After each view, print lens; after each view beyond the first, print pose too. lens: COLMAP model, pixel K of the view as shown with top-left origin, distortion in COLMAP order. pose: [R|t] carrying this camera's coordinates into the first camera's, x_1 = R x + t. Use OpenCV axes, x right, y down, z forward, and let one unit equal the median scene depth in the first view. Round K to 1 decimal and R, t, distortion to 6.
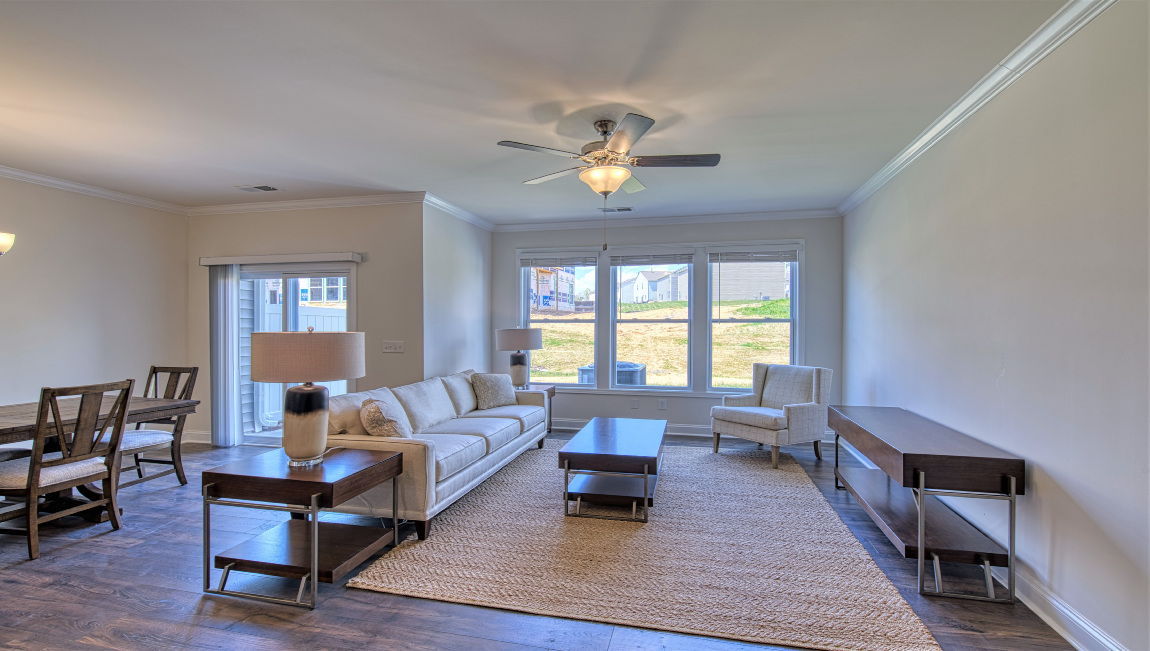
lens RADIAL K [[498.1, 0, 571.4], [0, 498.1, 328.5], [0, 0, 1]] dist [0.006118, -0.003241]
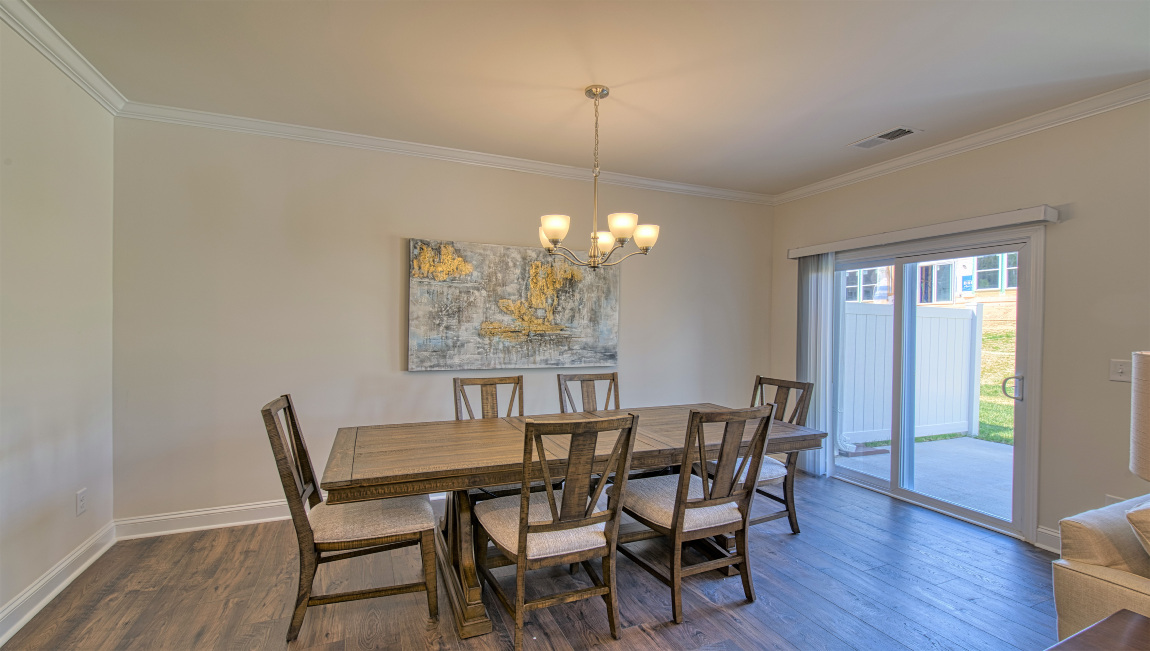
lens RADIAL K [[498.1, 0, 587.2], [0, 498.1, 327.1], [0, 0, 1]] dist [0.006118, -0.003241]
pose [[0.607104, 0.008385, -0.794578, -0.342940], [-0.013520, 0.999909, 0.000221, -0.004144], [0.794507, 0.010608, 0.607162, 0.254281]]
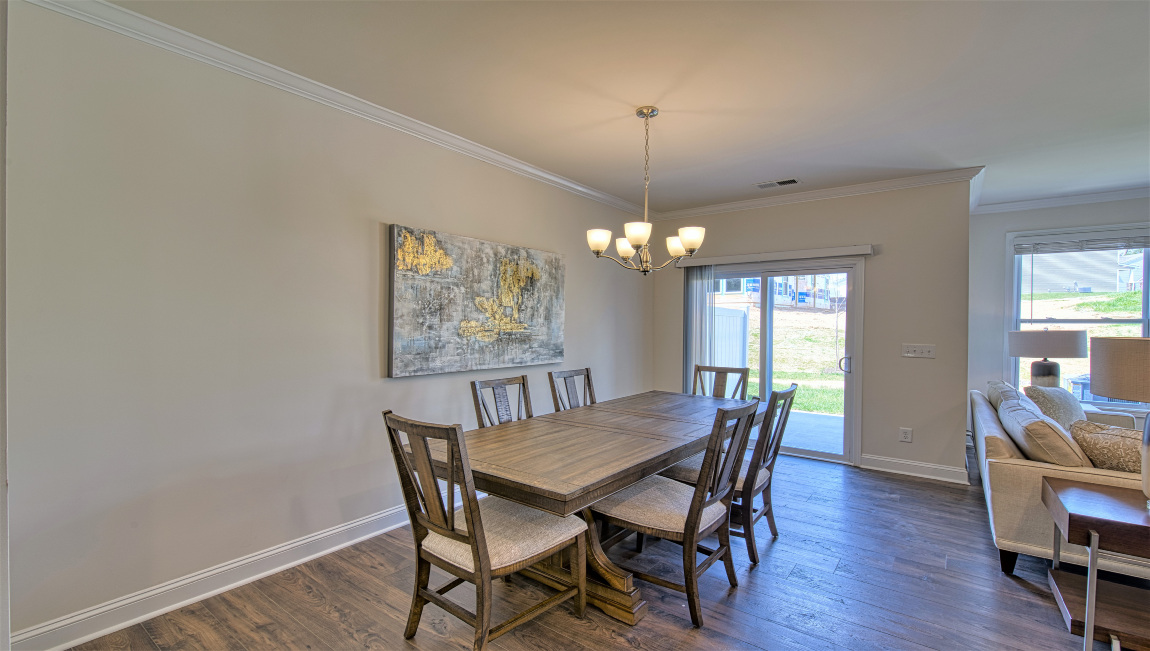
lens RADIAL K [[498.1, 0, 576.3], [0, 498.1, 328.9], [0, 0, 1]] dist [0.006118, -0.003241]
pose [[0.920288, 0.009007, -0.391139, -0.667324], [-0.007276, 0.999956, 0.005907, -0.003194], [0.391175, -0.002590, 0.920313, -0.042452]]
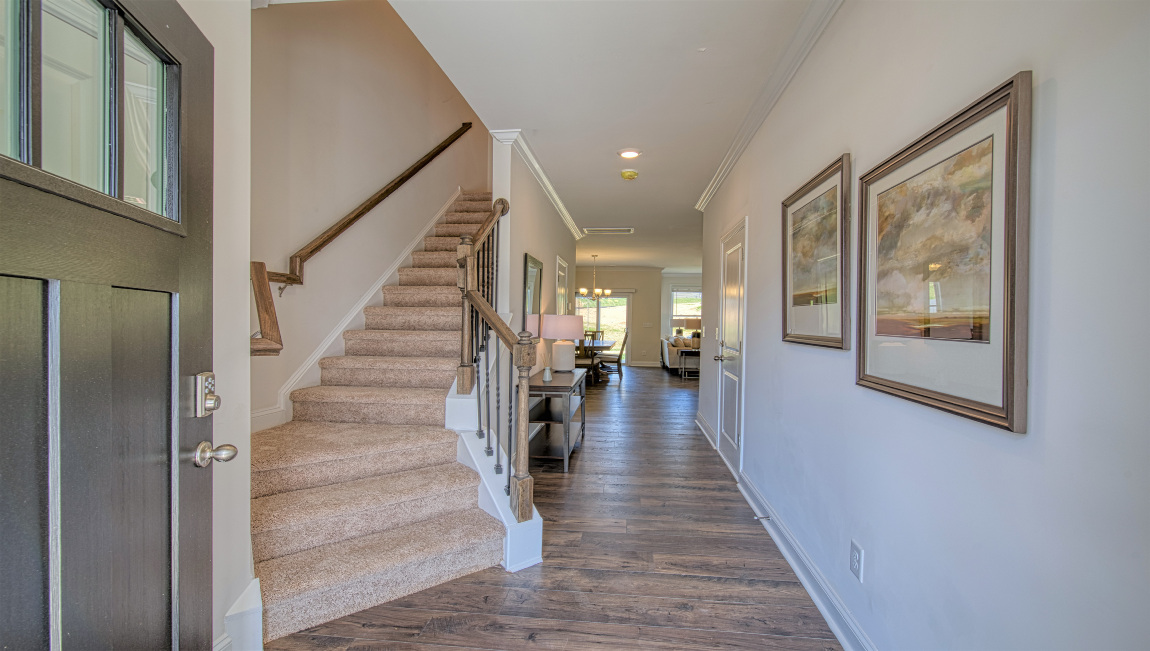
lens RADIAL K [[492.4, 0, 573.6], [0, 492.4, 323.0], [0, 0, 1]] dist [0.001239, 0.000013]
pose [[0.991640, 0.008173, 0.128777, -1.268611], [-0.008406, 0.999964, 0.001260, 0.030666], [-0.128762, -0.002332, 0.991673, -1.790826]]
